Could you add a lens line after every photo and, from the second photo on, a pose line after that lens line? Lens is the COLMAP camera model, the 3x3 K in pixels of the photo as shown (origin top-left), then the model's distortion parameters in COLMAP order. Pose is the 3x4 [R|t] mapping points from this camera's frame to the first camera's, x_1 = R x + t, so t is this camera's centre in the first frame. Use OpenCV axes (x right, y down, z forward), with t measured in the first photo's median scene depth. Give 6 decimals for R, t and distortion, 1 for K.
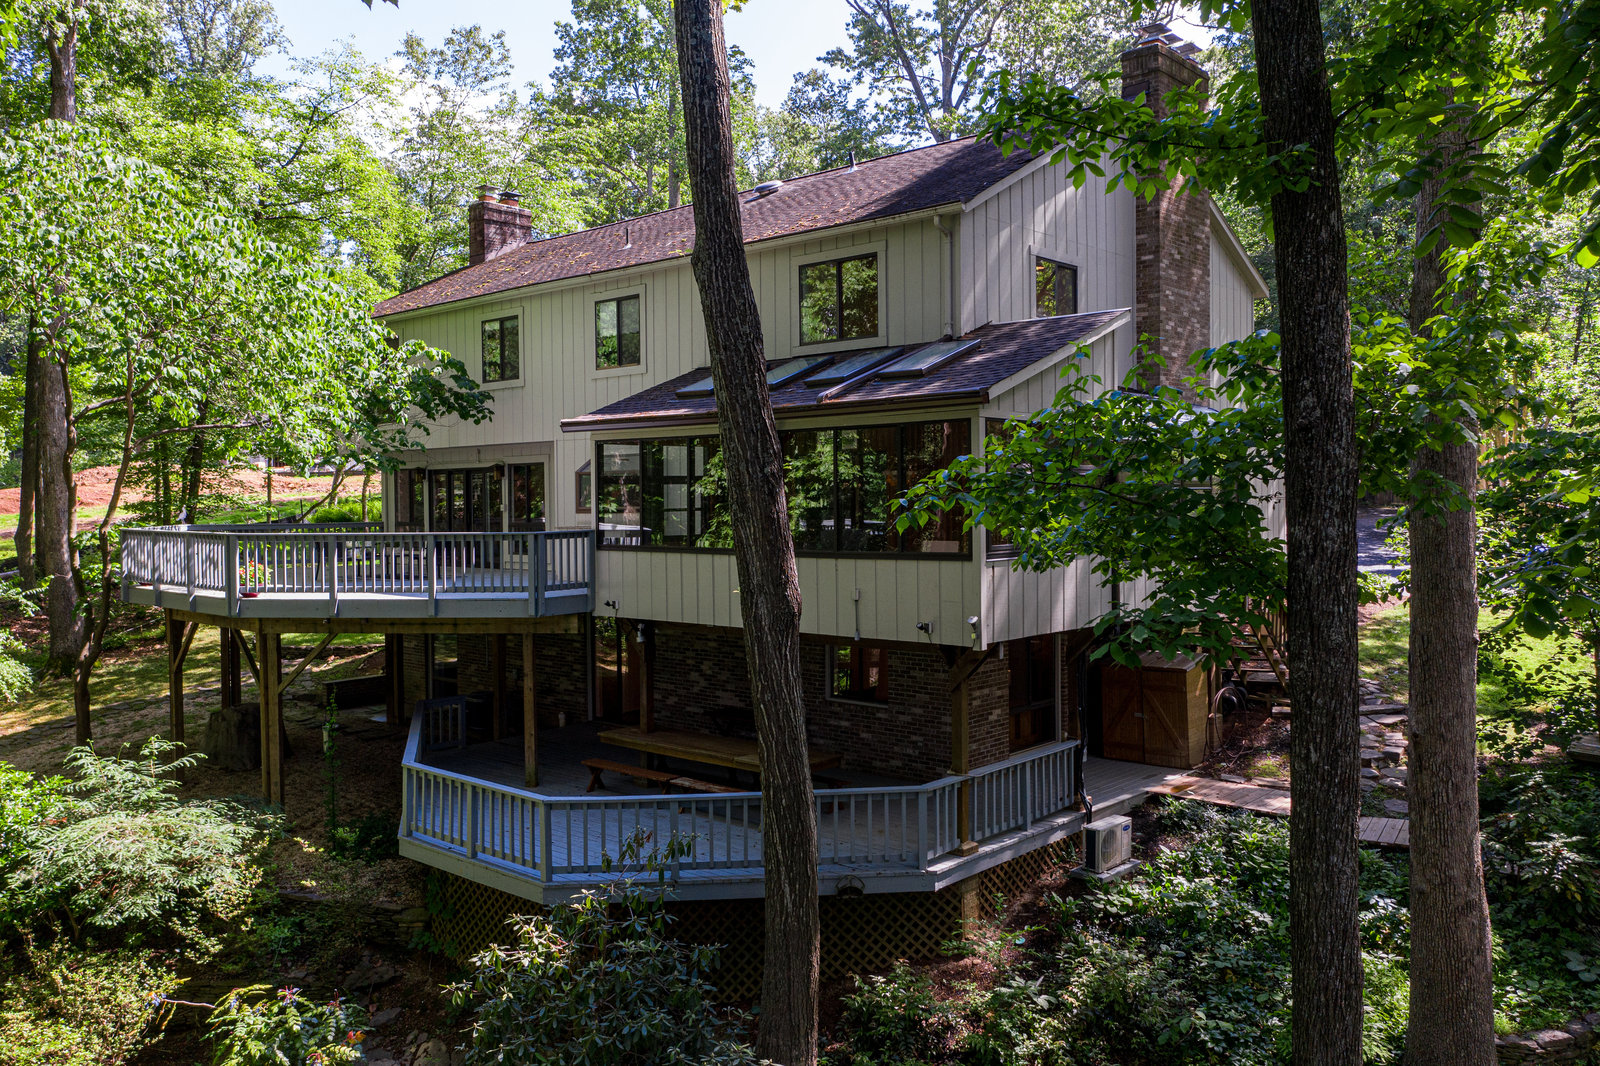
lens RADIAL K [[1263.8, 0, 795.8], [0, 1263.8, 537.6], [0, 0, 1]] dist [-0.011599, 0.003623]
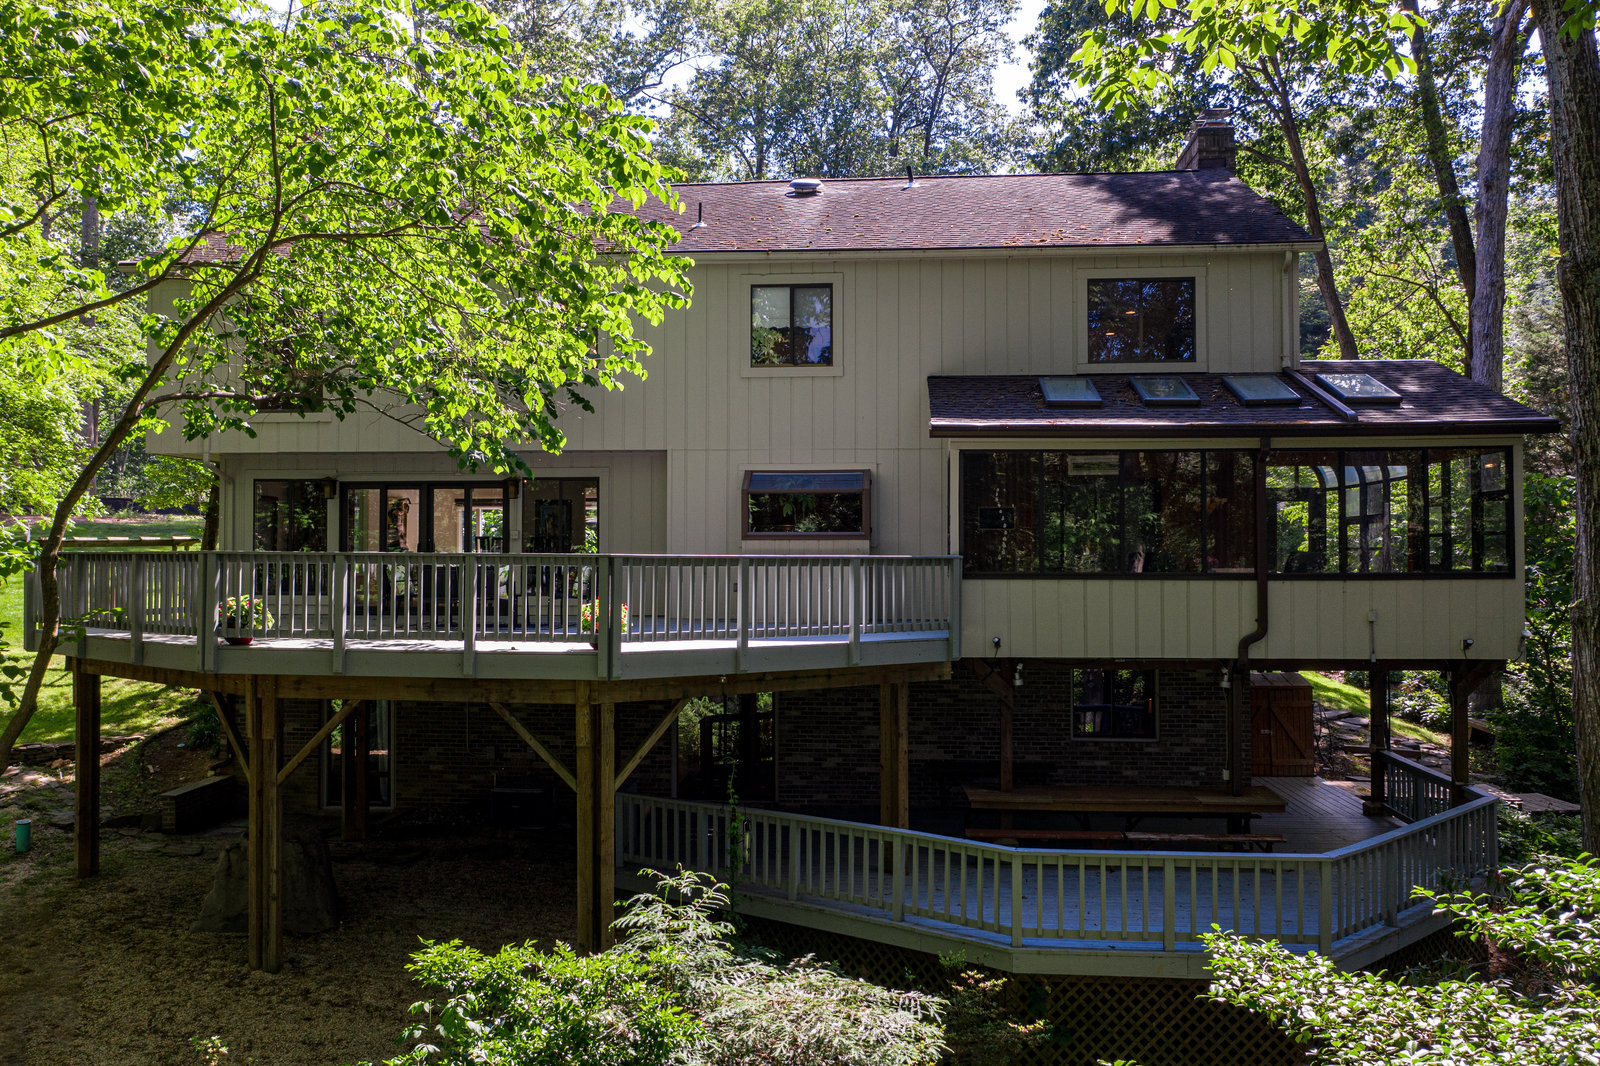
lens RADIAL K [[1263.8, 0, 798.1], [0, 1263.8, 530.9], [0, 0, 1]] dist [-0.011599, 0.003623]
pose [[0.814429, 0.027234, 0.579623, -0.628122], [0.002261, 0.998741, -0.050104, 0.017977], [-0.580258, 0.042117, 0.813343, 0.316198]]
